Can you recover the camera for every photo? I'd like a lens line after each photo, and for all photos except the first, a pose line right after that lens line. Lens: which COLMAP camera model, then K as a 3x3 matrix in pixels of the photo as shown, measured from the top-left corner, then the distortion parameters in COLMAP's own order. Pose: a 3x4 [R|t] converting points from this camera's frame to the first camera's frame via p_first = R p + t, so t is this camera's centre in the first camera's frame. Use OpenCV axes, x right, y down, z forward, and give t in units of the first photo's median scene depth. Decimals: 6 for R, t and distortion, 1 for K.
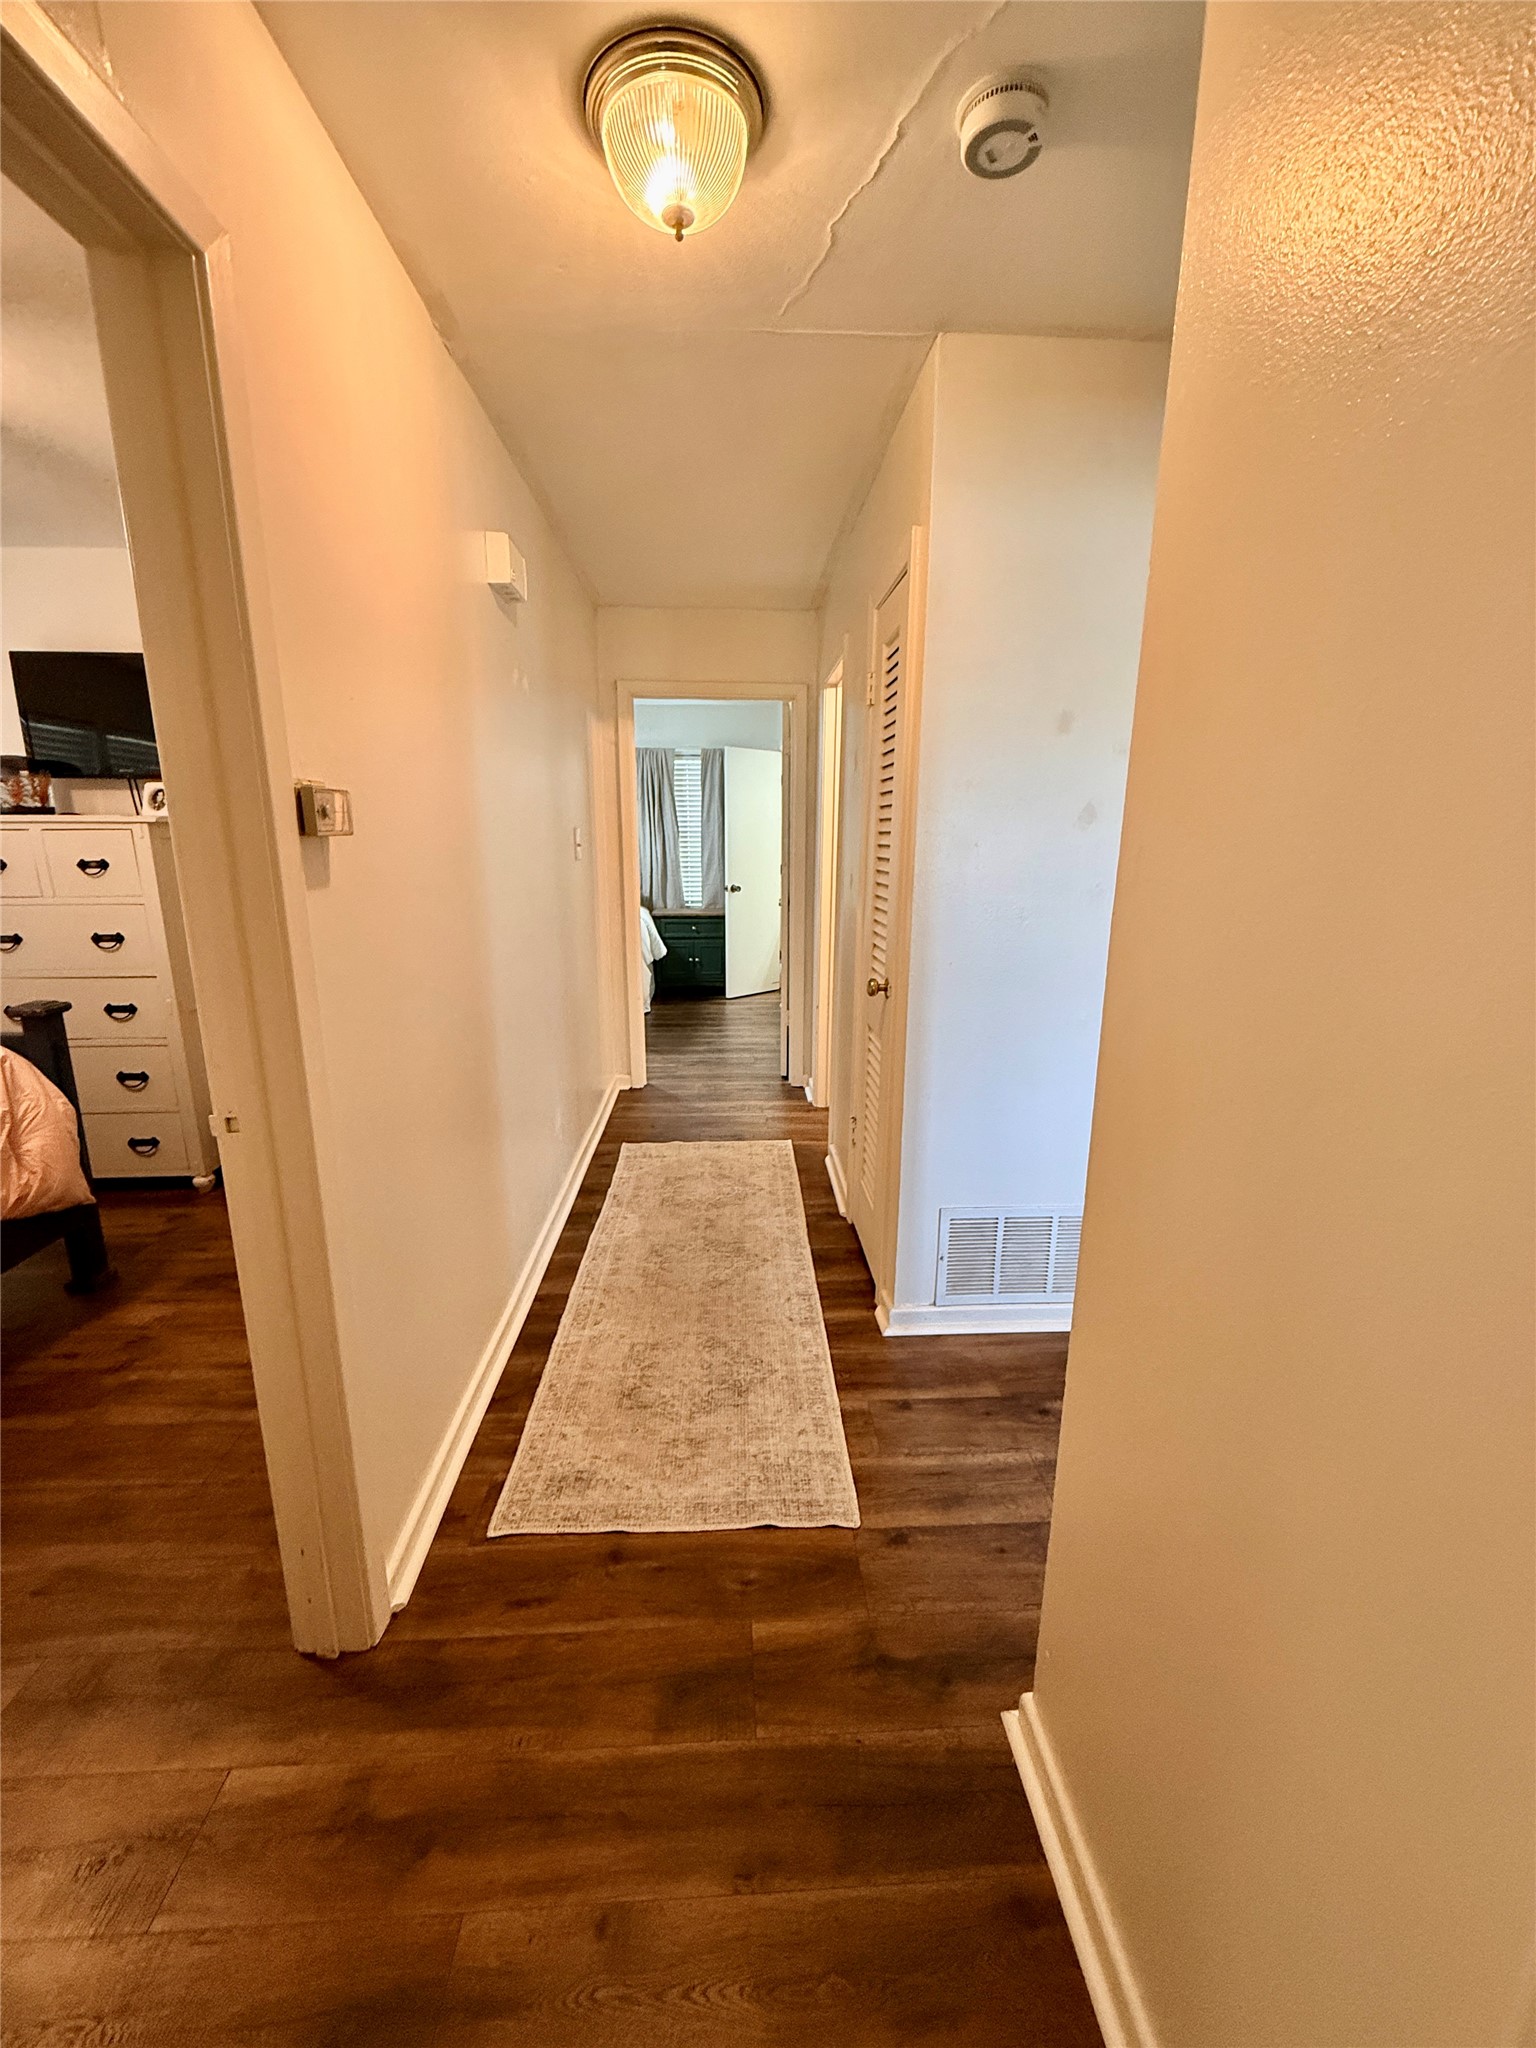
lens RADIAL K [[817.4, 0, 772.1], [0, 817.4, 1011.7], [0, 0, 1]] dist [0.003020, -0.001511]
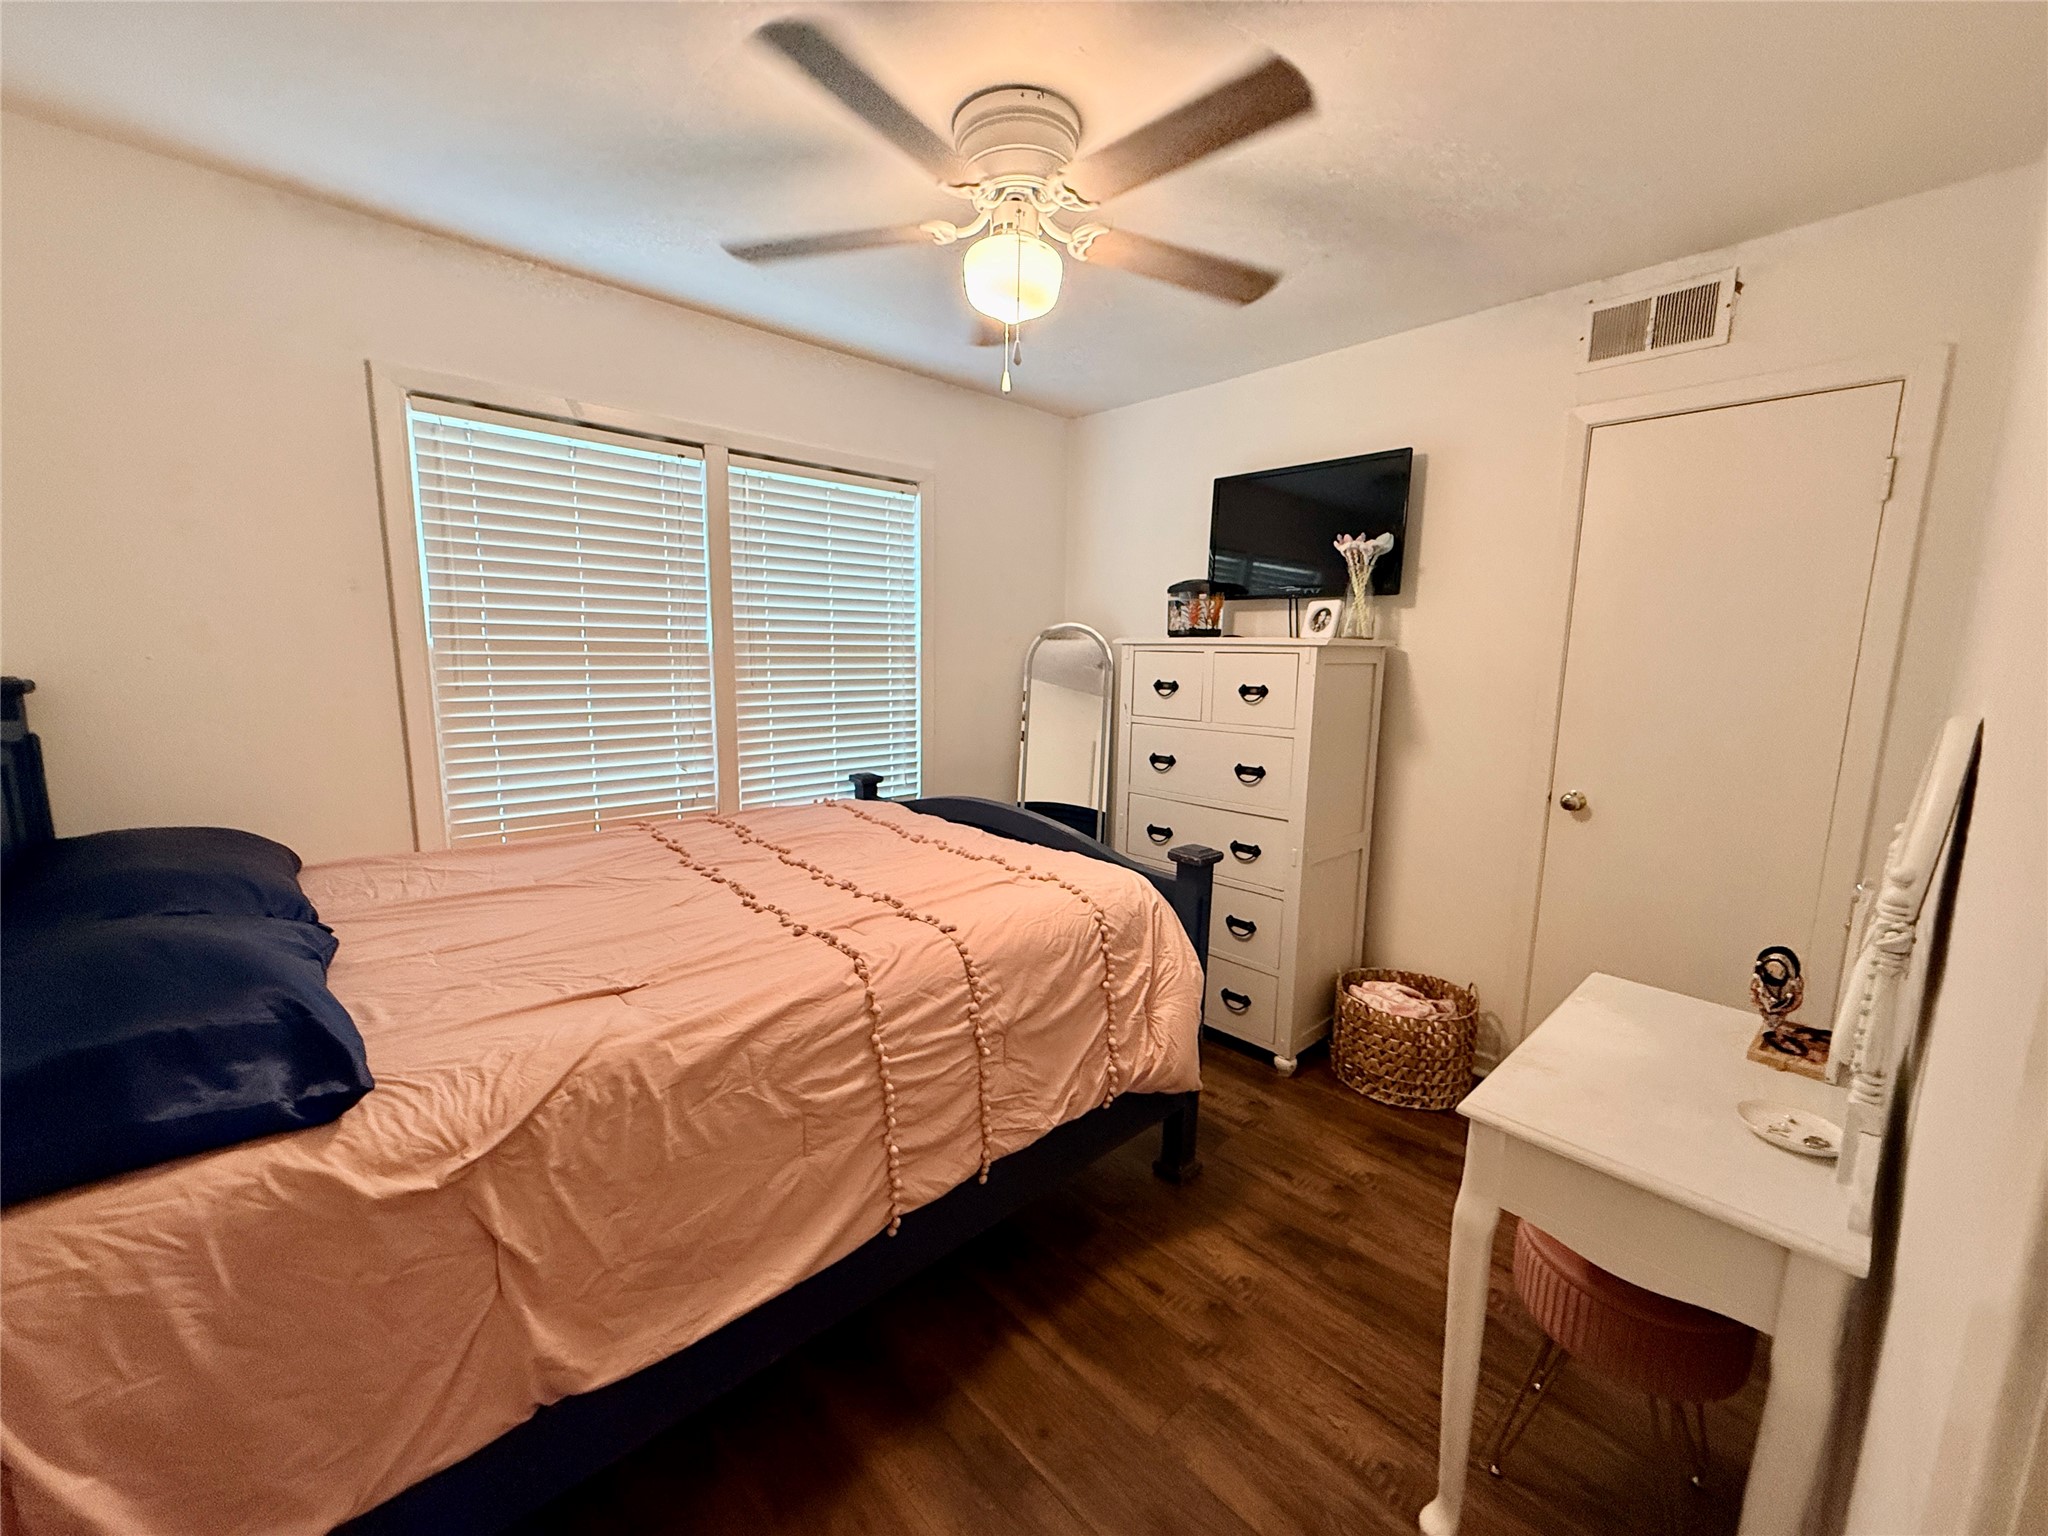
lens RADIAL K [[817.4, 0, 1019.9], [0, 817.4, 770.0], [0, 0, 1]] dist [0.003020, -0.001511]
pose [[0.636179, 0.124001, -0.761511, -0.282622], [-0.182391, 0.983196, 0.007727, -0.051077], [0.749673, 0.133977, 0.648106, 0.221013]]
